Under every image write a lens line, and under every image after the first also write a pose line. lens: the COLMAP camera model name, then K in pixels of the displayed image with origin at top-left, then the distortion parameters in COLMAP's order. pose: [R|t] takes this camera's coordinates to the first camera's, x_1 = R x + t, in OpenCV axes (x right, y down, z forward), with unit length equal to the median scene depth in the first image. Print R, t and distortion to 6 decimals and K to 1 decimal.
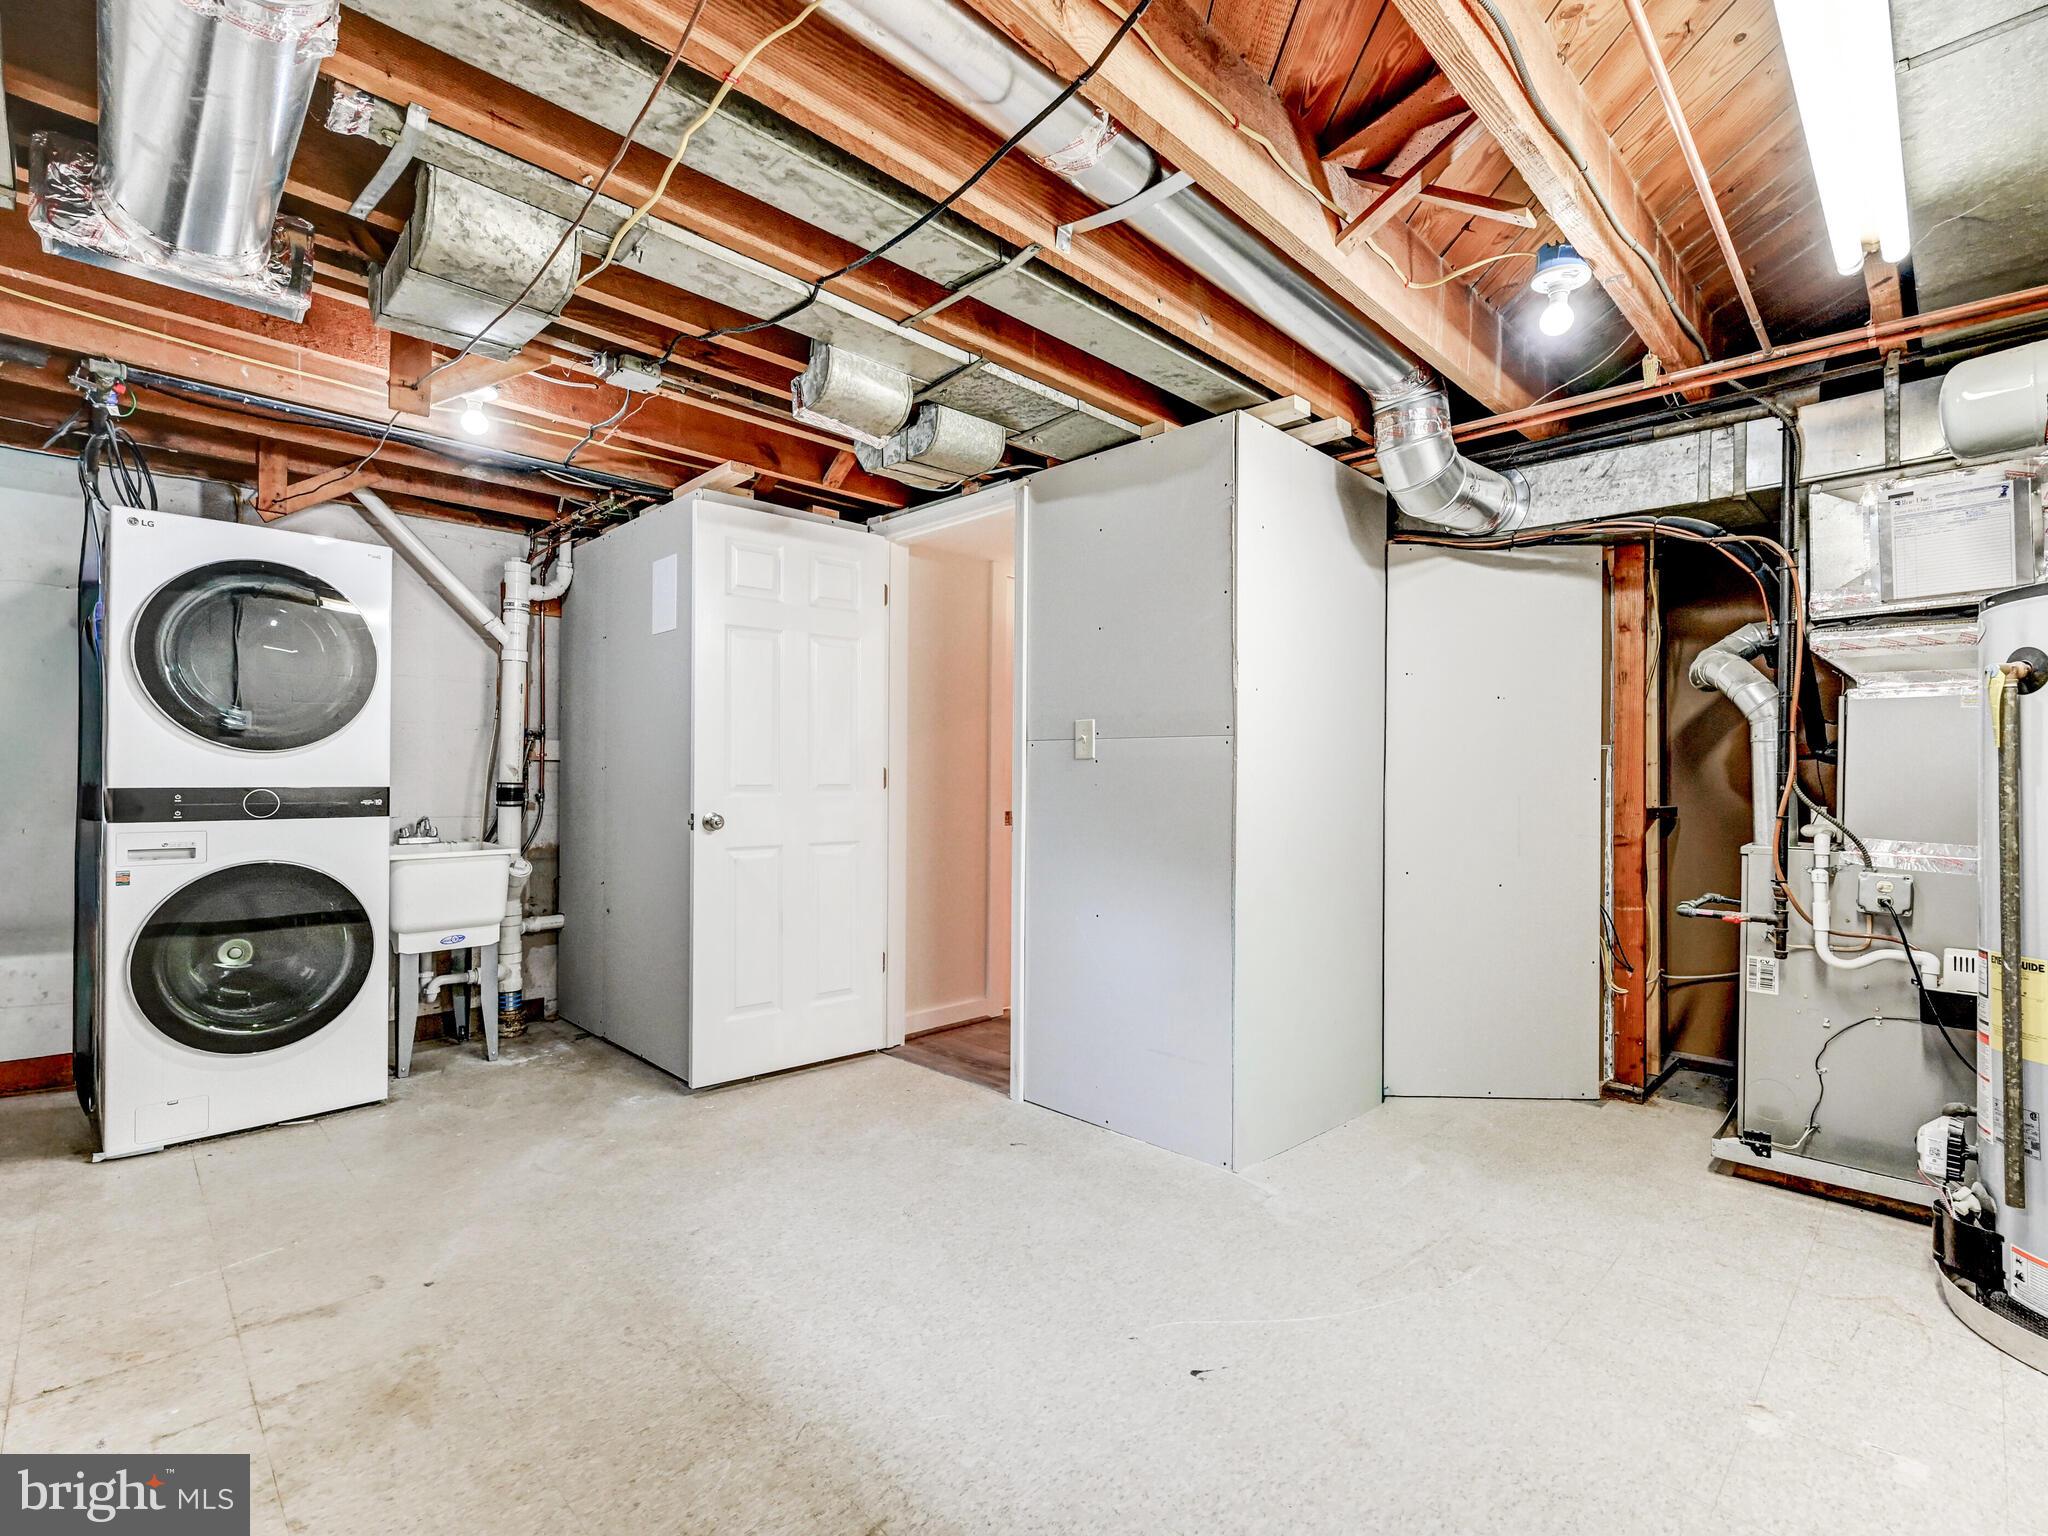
lens RADIAL K [[960.2, 0, 1009.4], [0, 960.2, 774.3], [0, 0, 1]] dist [-0.003982, 0.000894]
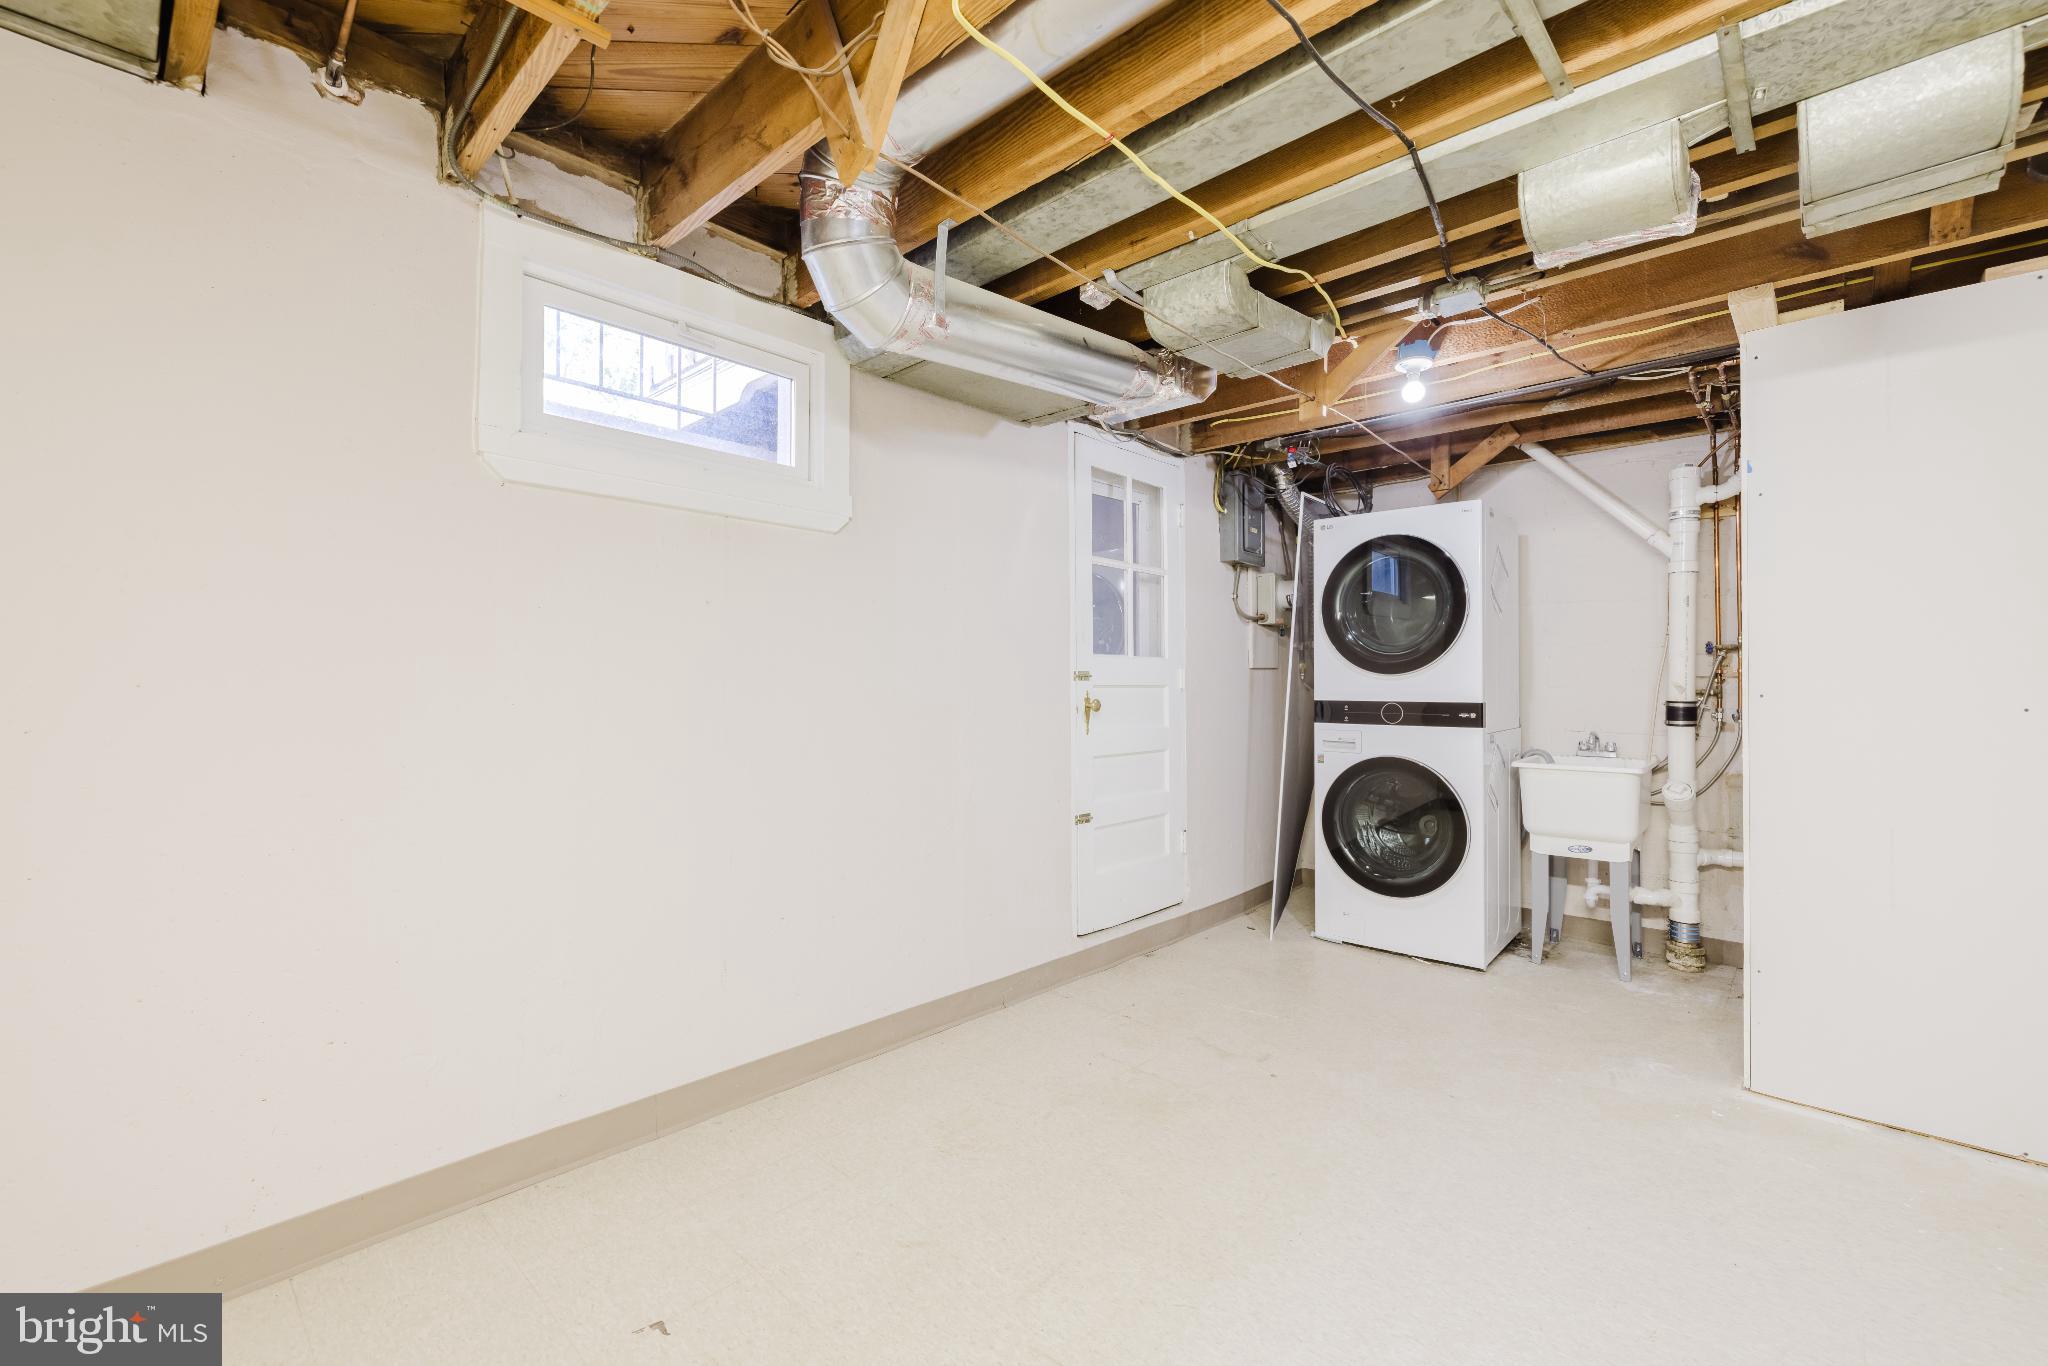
lens RADIAL K [[844.2, 0, 1007.8], [0, 844.2, 675.3], [0, 0, 1]] dist [-0.001144, -0.000771]
pose [[0.025204, -0.013287, -0.999594, 0.388934], [-0.001565, 0.999910, -0.013330, -0.006389], [0.999681, 0.001901, 0.025181, 0.411457]]
